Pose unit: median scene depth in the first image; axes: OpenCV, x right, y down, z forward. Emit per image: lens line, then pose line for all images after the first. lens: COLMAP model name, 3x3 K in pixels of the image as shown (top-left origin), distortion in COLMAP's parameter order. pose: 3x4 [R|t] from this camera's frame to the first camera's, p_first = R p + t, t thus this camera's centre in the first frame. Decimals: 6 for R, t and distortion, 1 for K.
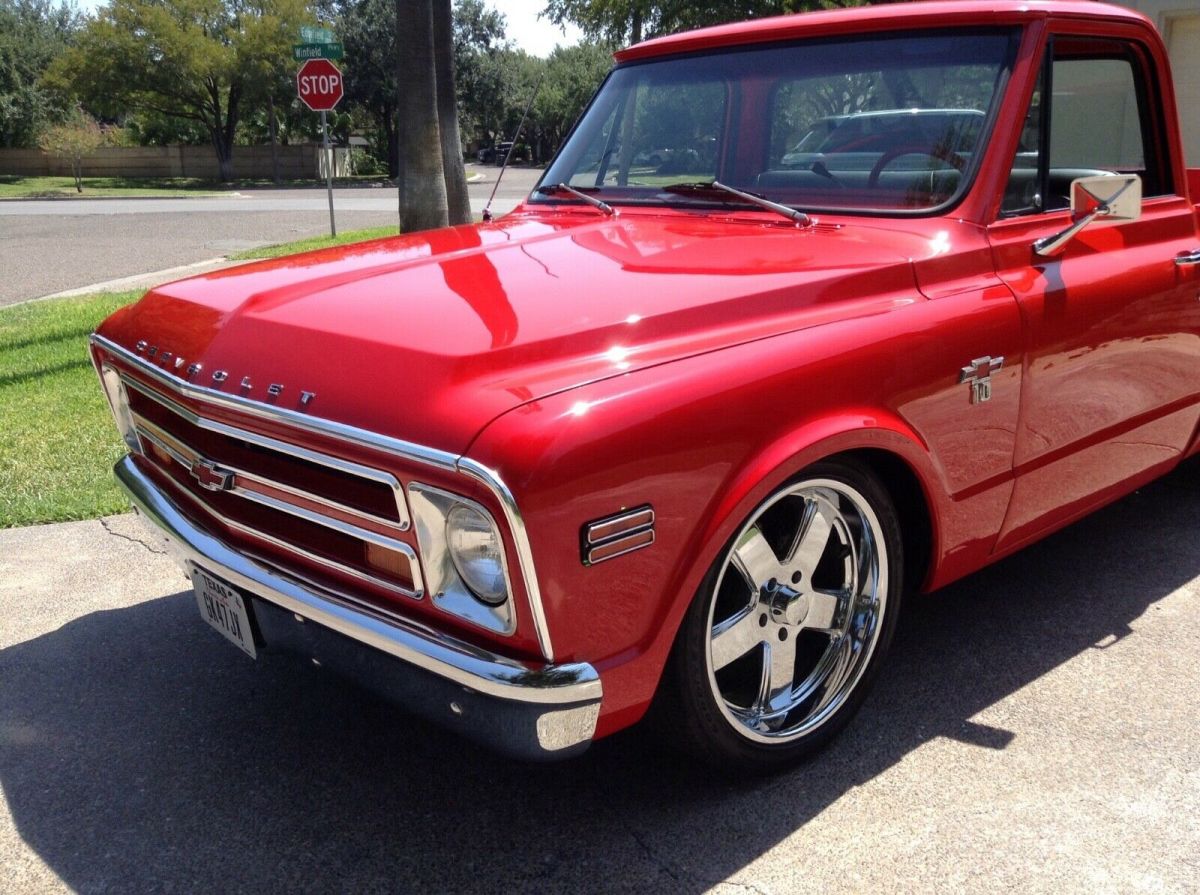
lens RADIAL K [[1130.1, 0, 600.0], [0, 1130.1, 447.5], [0, 0, 1]] dist [0.126660, -0.232000]
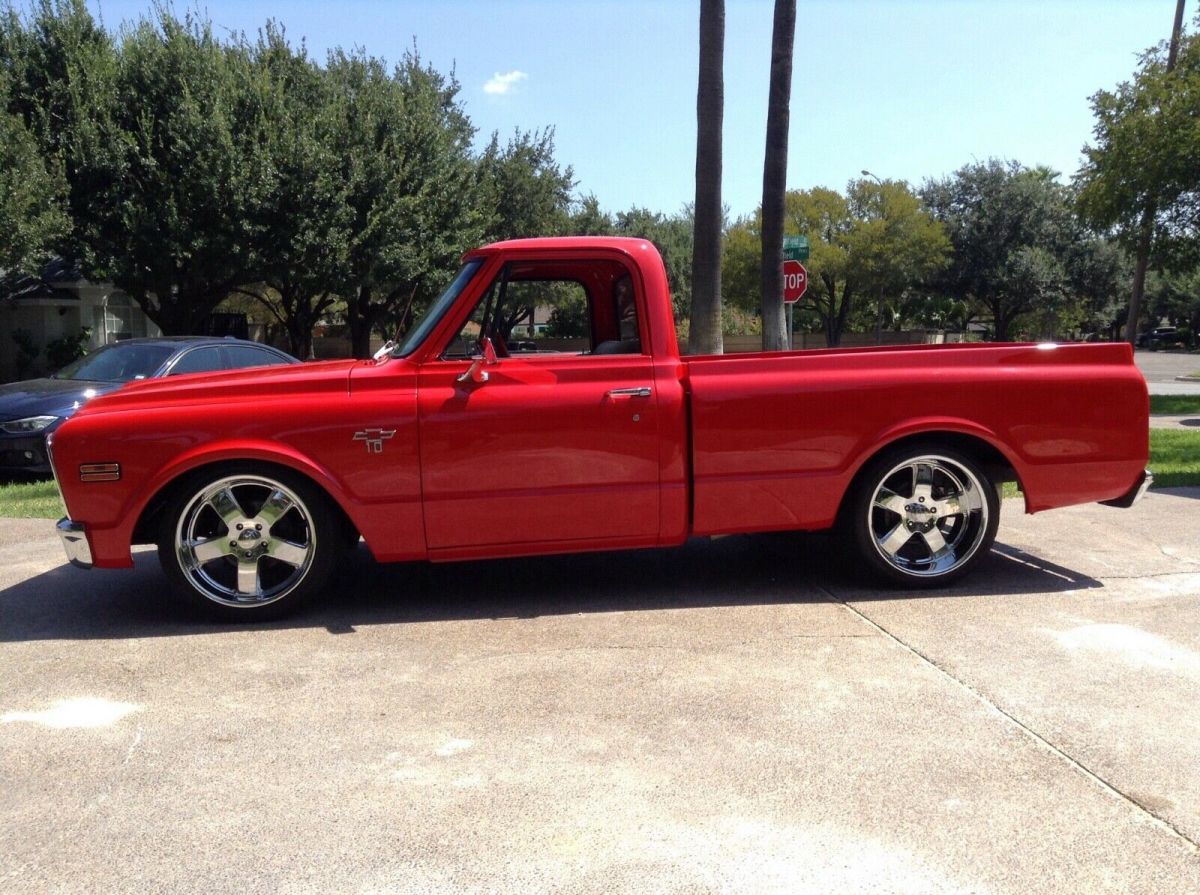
lens RADIAL K [[1139.7, 0, 600.0], [0, 1139.7, 447.5], [0, 0, 1]] dist [0.163700, -0.334262]
pose [[0.822142, 0.056355, -0.566486, 0.128068], [-0.145559, 0.982820, -0.113477, 0.008386], [0.550359, 0.175752, 0.816221, -0.025401]]
